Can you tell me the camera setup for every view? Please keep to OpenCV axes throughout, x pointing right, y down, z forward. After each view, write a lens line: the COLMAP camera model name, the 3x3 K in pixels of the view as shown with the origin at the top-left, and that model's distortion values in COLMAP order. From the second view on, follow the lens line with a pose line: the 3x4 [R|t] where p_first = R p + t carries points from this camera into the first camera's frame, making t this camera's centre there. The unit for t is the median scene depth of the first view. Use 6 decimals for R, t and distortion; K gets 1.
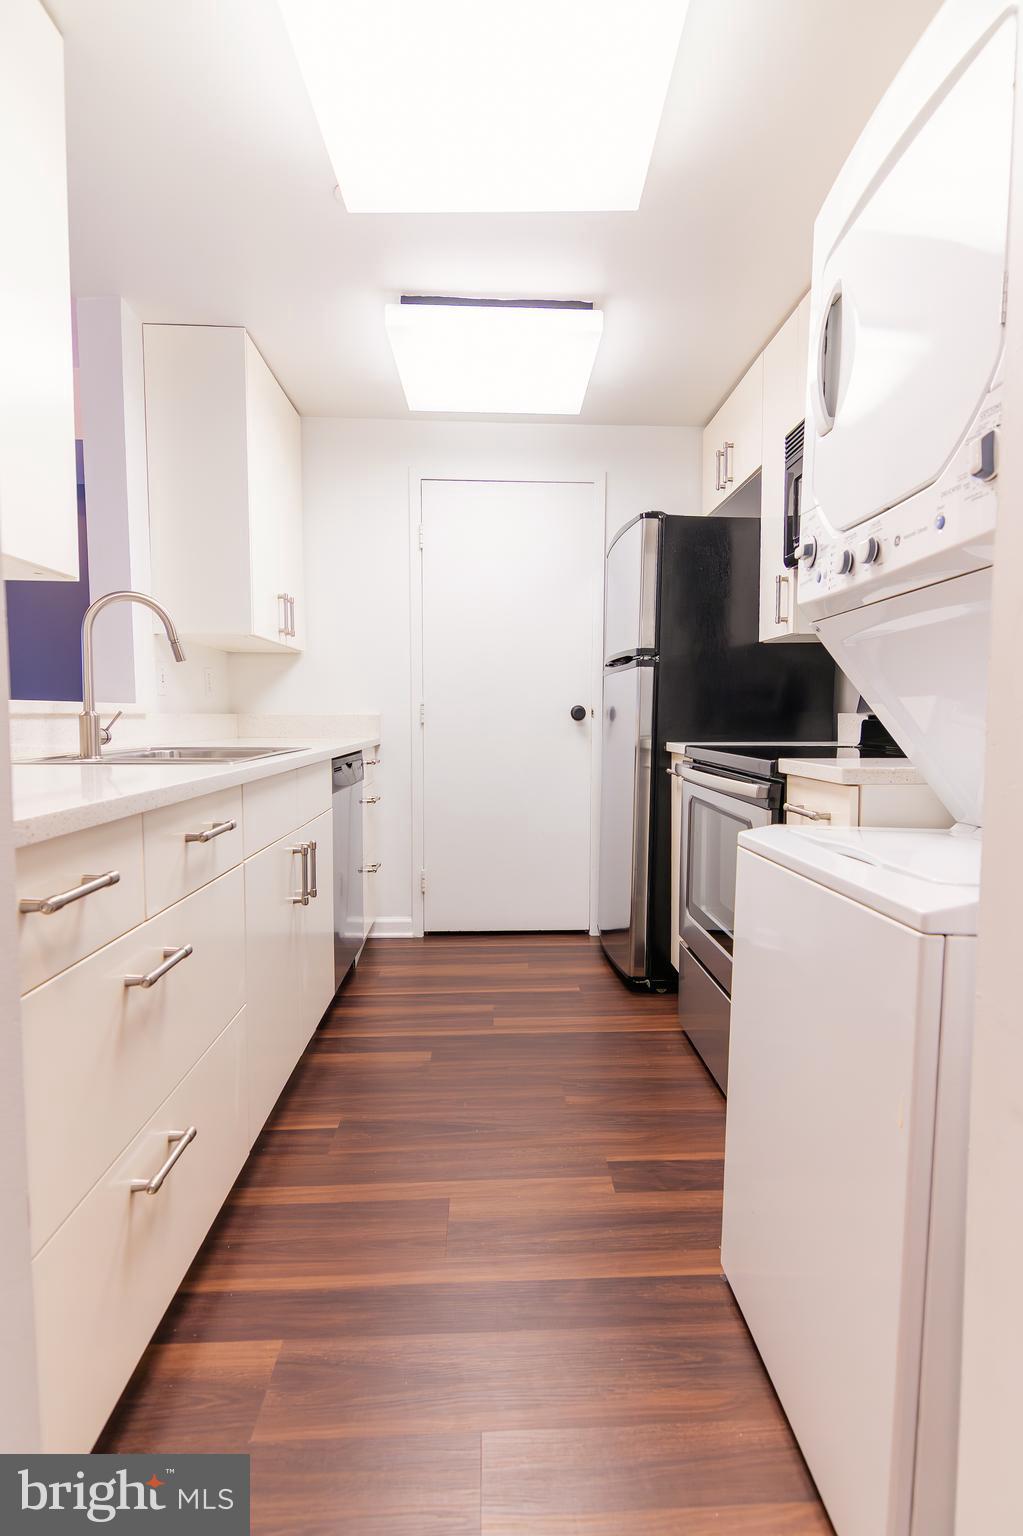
lens RADIAL K [[740.6, 0, 489.6], [0, 740.6, 761.6], [0, 0, 1]] dist [0.003011, -0.010350]
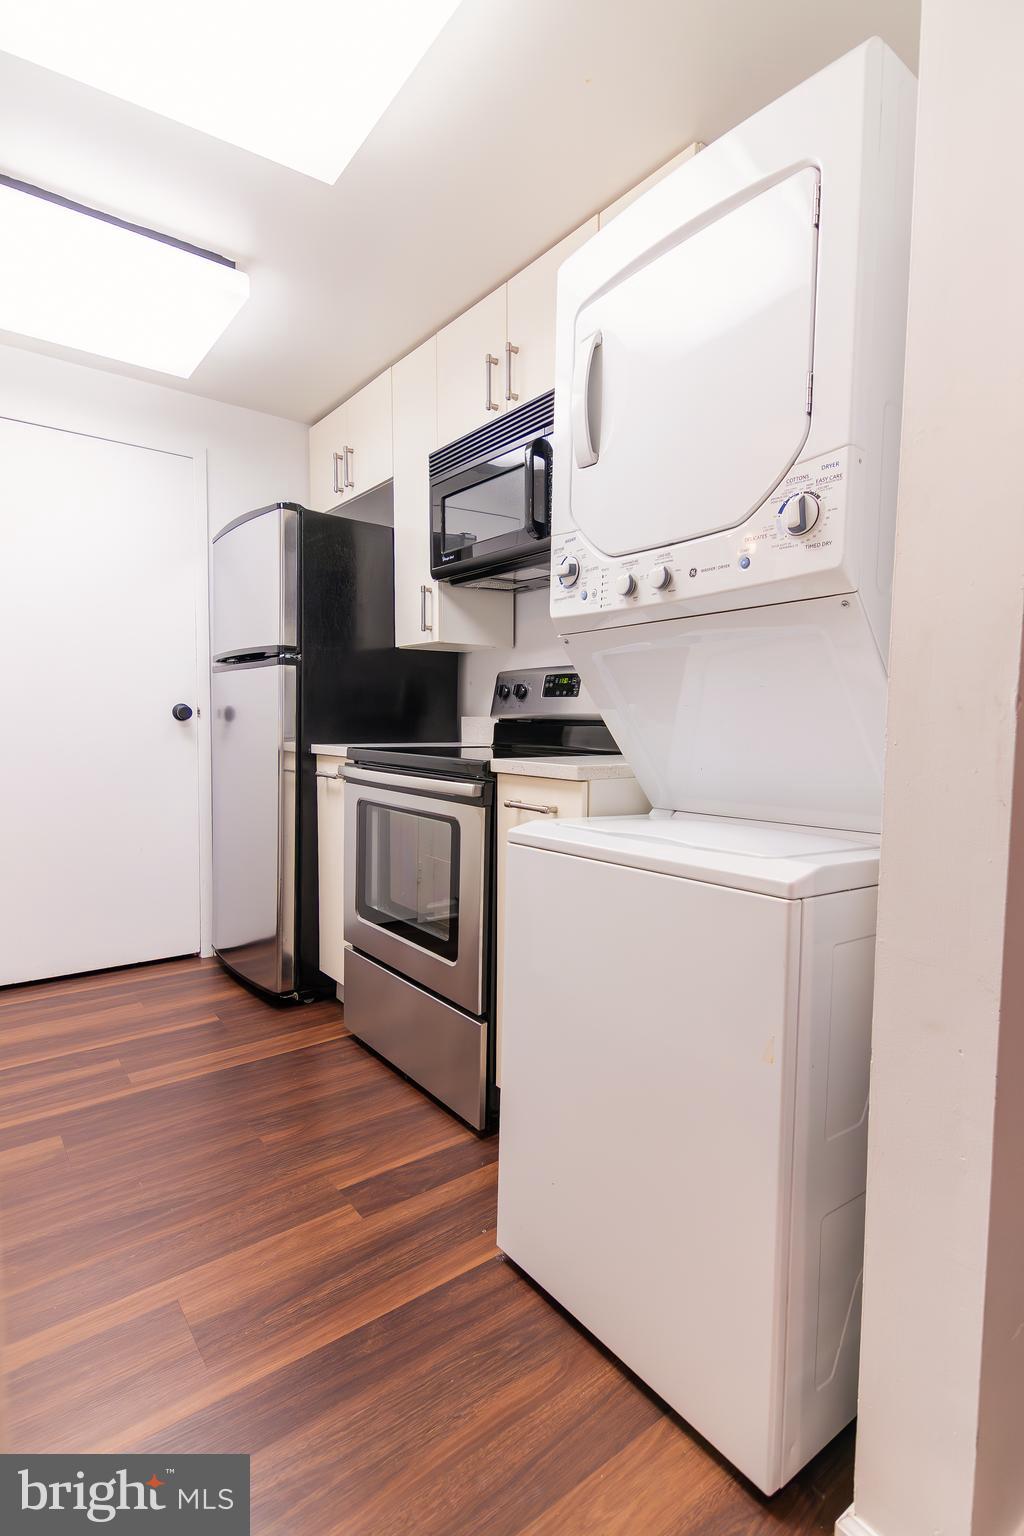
lens RADIAL K [[740.6, 0, 508.9], [0, 740.6, 766.1], [0, 0, 1]] dist [0.003011, -0.010350]
pose [[0.817483, -0.026356, 0.575350, -0.135853], [0.023855, 0.999645, 0.011898, -0.003868], [-0.575459, 0.003998, 0.817821, 0.073093]]
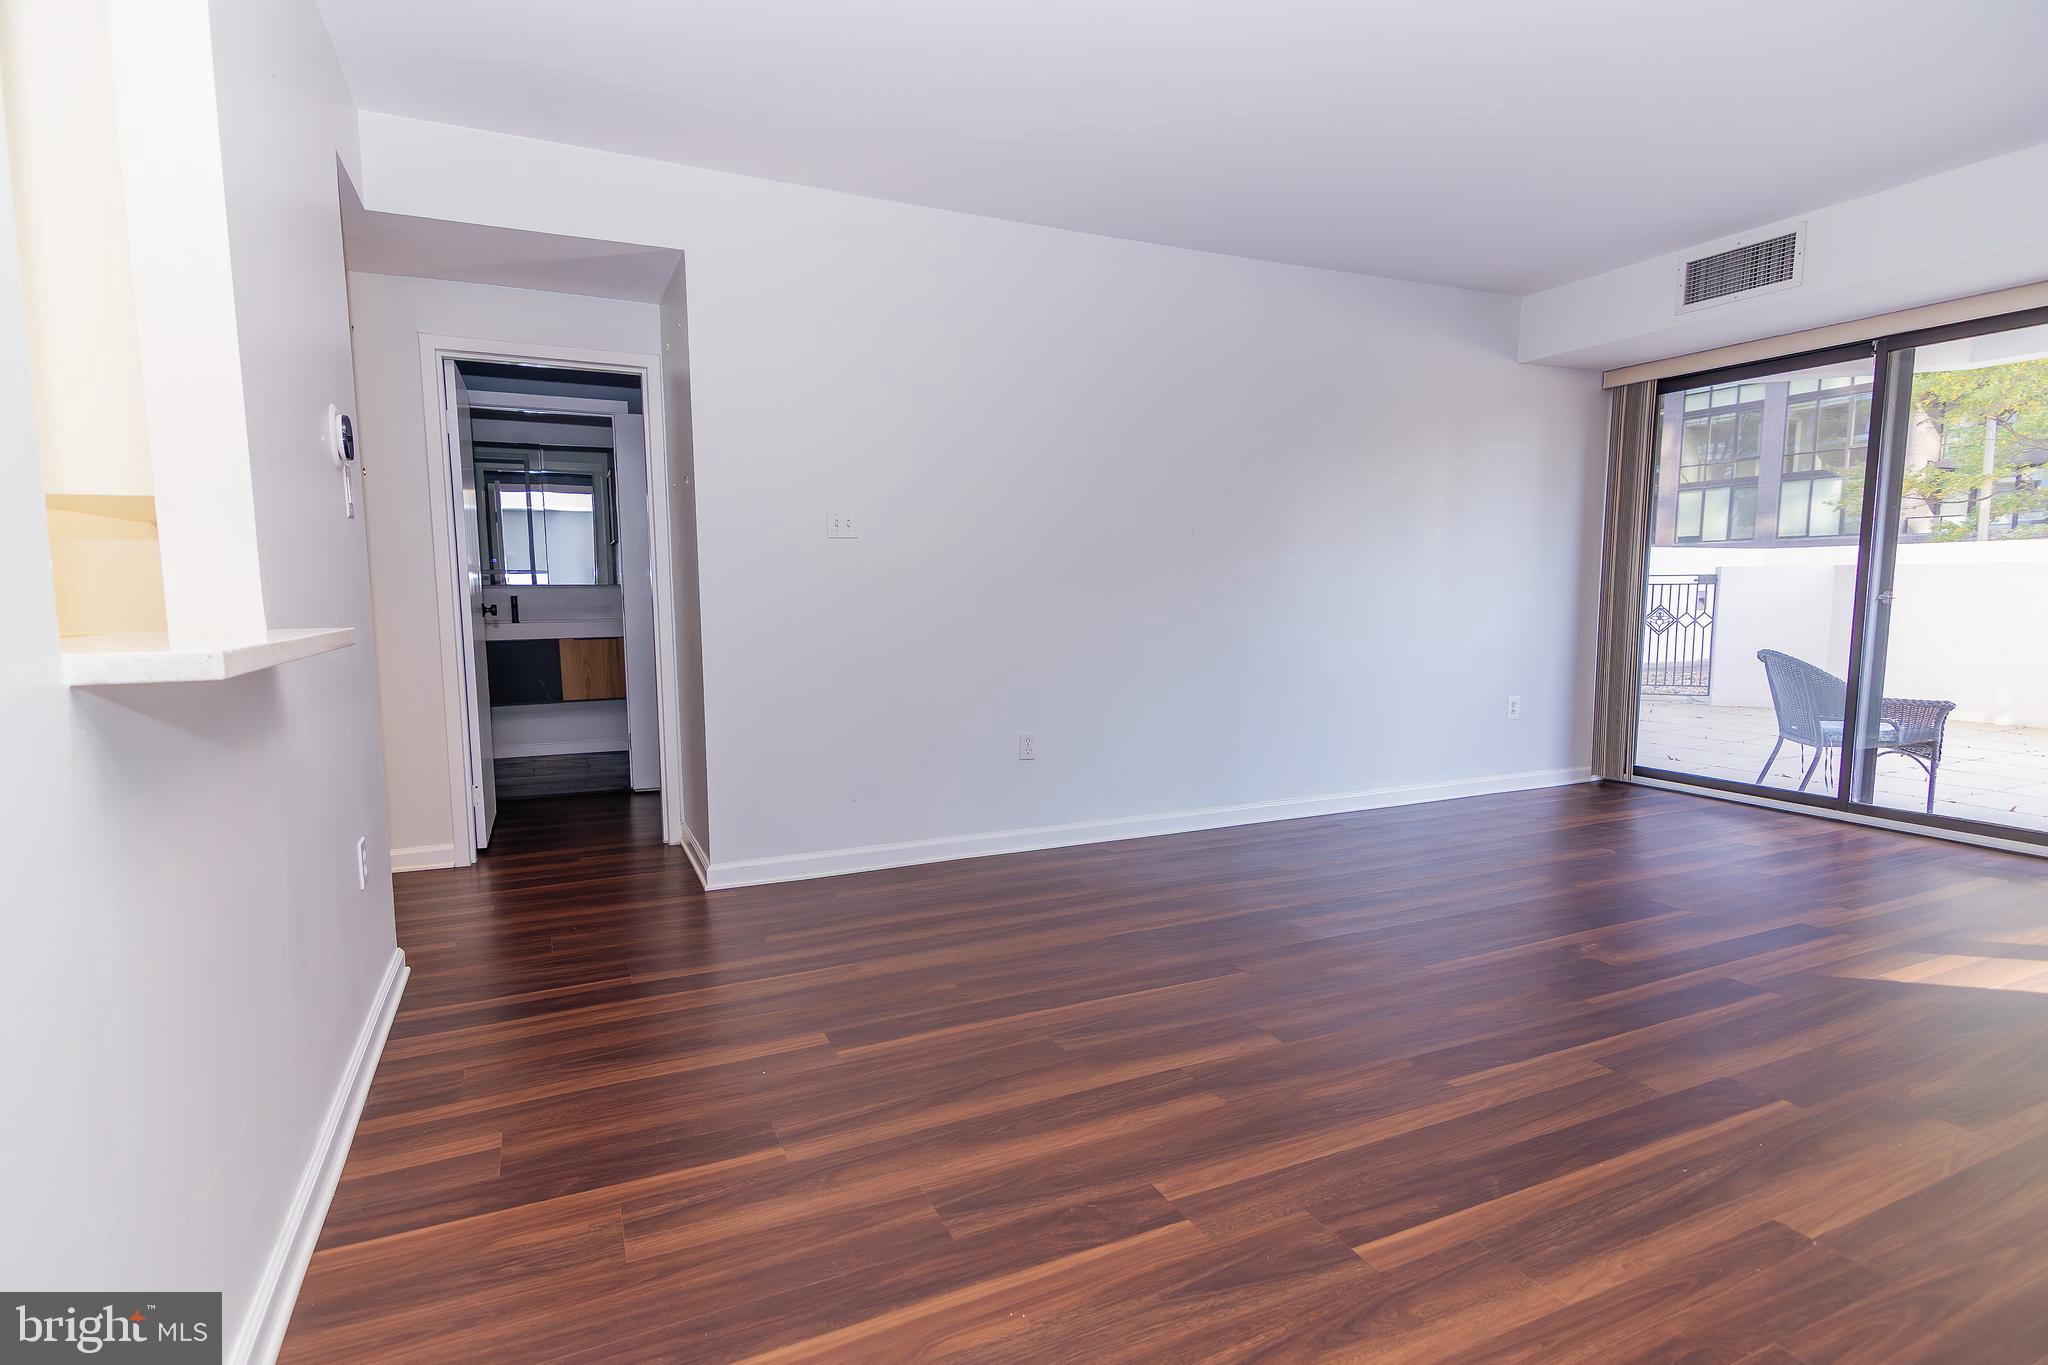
lens RADIAL K [[987.5, 0, 1018.1], [0, 987.5, 698.9], [0, 0, 1]] dist [0.003011, -0.010350]
pose [[-0.923490, 0.049011, -0.380478, 0.477854], [-0.008757, 0.988854, 0.148631, -0.115681], [0.383522, 0.140591, -0.912768, 1.274453]]
